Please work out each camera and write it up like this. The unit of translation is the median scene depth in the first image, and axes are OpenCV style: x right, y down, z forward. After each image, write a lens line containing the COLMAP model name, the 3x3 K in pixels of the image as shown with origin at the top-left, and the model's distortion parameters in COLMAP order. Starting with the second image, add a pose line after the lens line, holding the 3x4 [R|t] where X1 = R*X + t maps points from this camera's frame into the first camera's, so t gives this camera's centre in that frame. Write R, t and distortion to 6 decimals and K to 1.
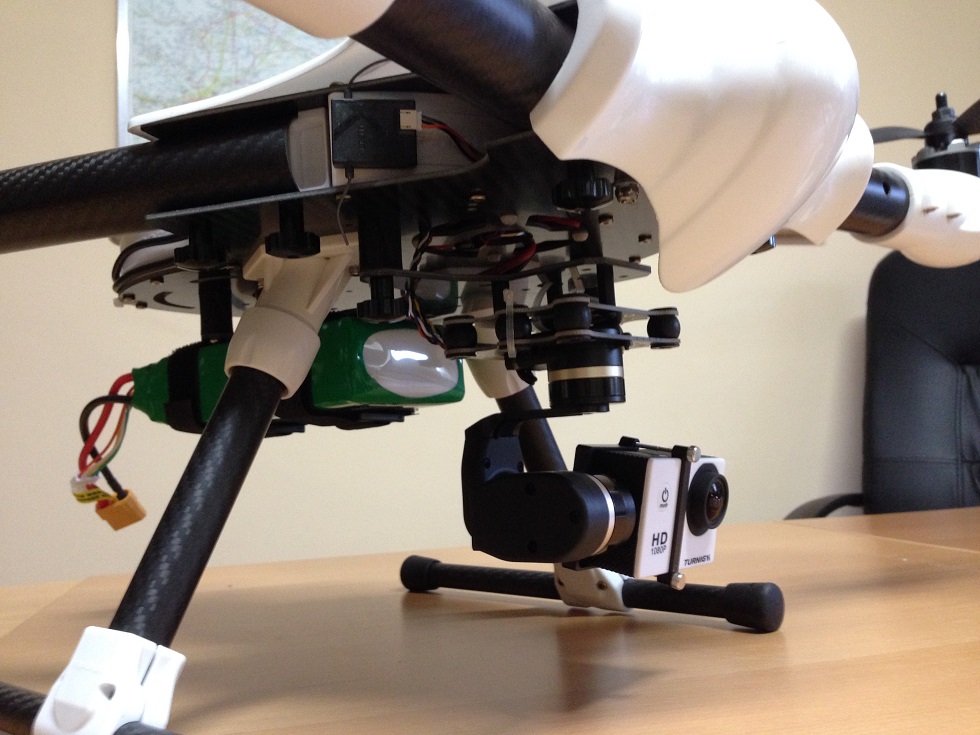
lens RADIAL K [[908.0, 0, 490.0], [0, 908.0, 367.5], [0, 0, 1]] dist [0.131866, -0.256753]
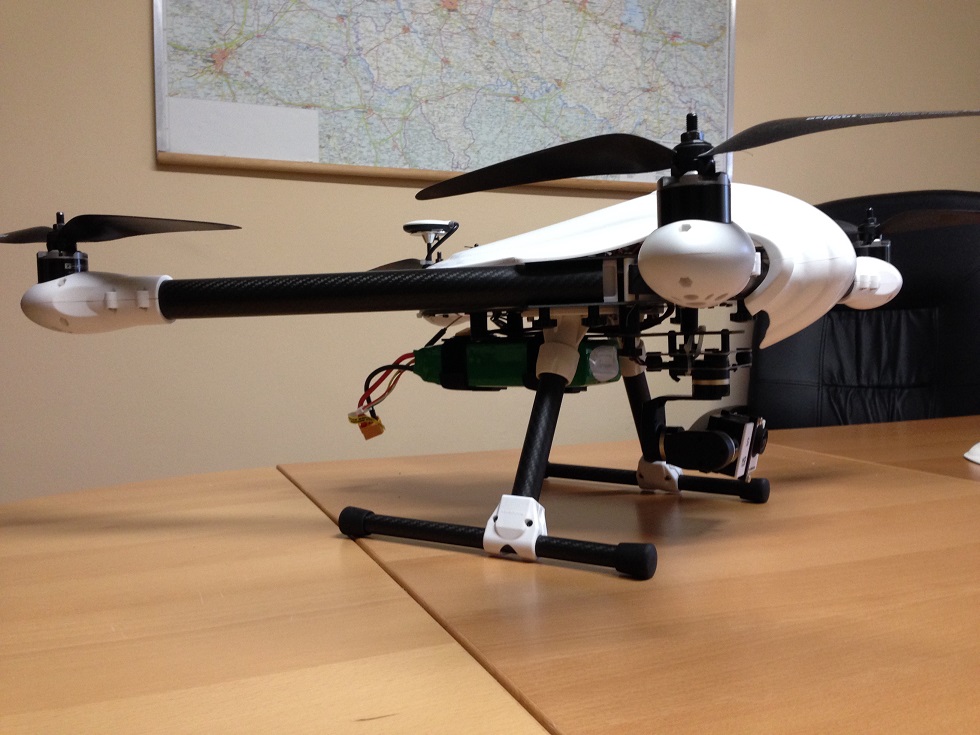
lens RADIAL K [[908.0, 0, 490.0], [0, 908.0, 367.5], [0, 0, 1]] dist [0.131866, -0.256753]
pose [[0.987662, 0.028638, 0.153961, -0.481569], [-0.047429, 0.991665, 0.119795, -0.168080], [-0.149247, -0.125620, 0.980788, -0.650508]]
